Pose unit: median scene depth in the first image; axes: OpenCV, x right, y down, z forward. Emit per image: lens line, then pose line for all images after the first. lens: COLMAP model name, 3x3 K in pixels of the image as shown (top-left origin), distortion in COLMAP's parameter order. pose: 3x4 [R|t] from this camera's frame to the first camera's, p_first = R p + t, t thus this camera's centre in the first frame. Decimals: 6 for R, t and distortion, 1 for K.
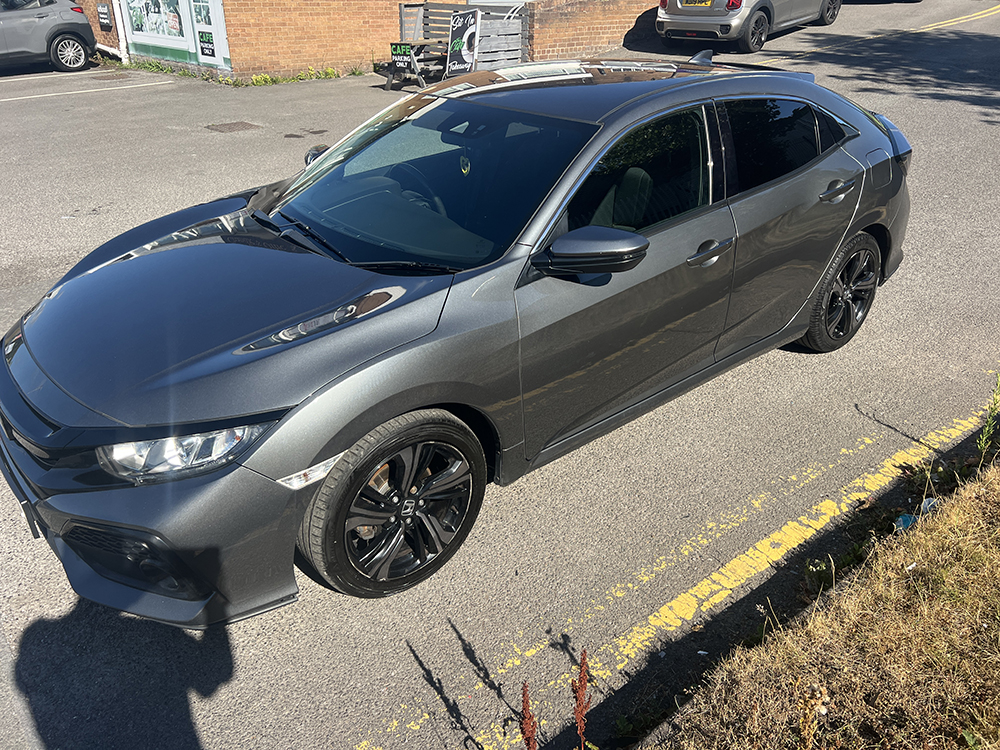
lens RADIAL K [[752.2, 0, 493.6], [0, 752.2, 370.5], [0, 0, 1]] dist [0.041688, -0.063392]
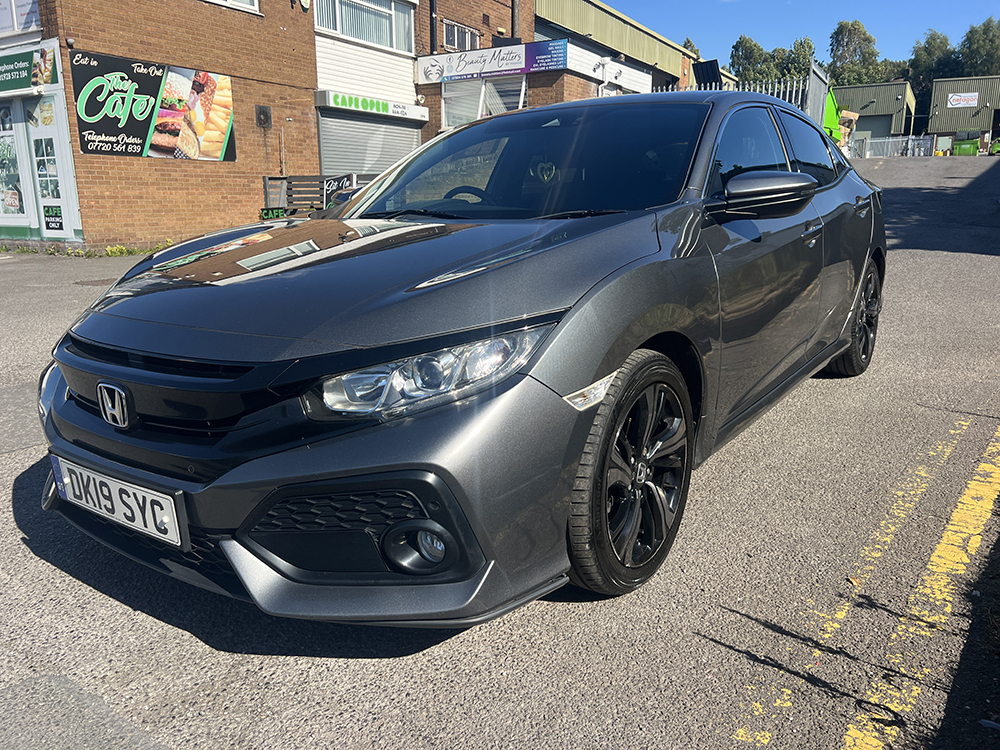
lens RADIAL K [[753.9, 0, 495.6], [0, 753.9, 376.1], [0, 0, 1]] dist [0.043082, -0.063321]
pose [[0.970658, -0.073567, 0.228935, -0.079641], [0.125900, 0.966611, -0.223188, 0.043448], [-0.204872, 0.245462, 0.947510, 0.040358]]
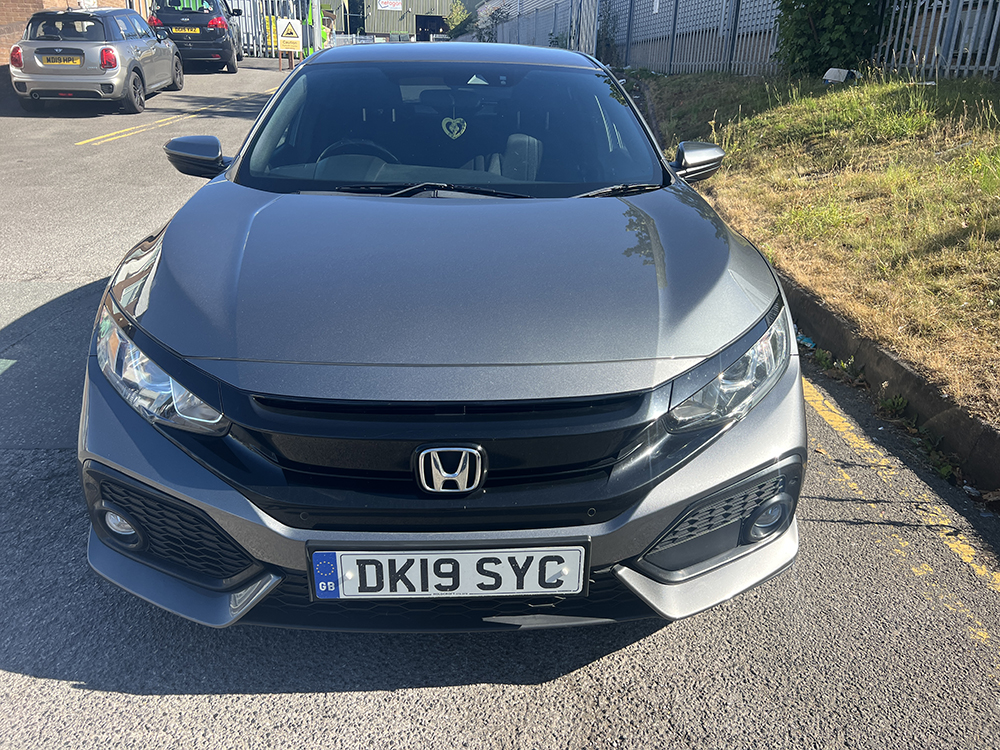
lens RADIAL K [[753.9, 0, 495.6], [0, 753.9, 376.1], [0, 0, 1]] dist [0.043082, -0.063321]
pose [[0.613832, -0.272153, 0.741042, -0.183690], [0.343375, 0.937293, 0.059798, -0.004338], [-0.710848, 0.217750, 0.668791, 0.095010]]
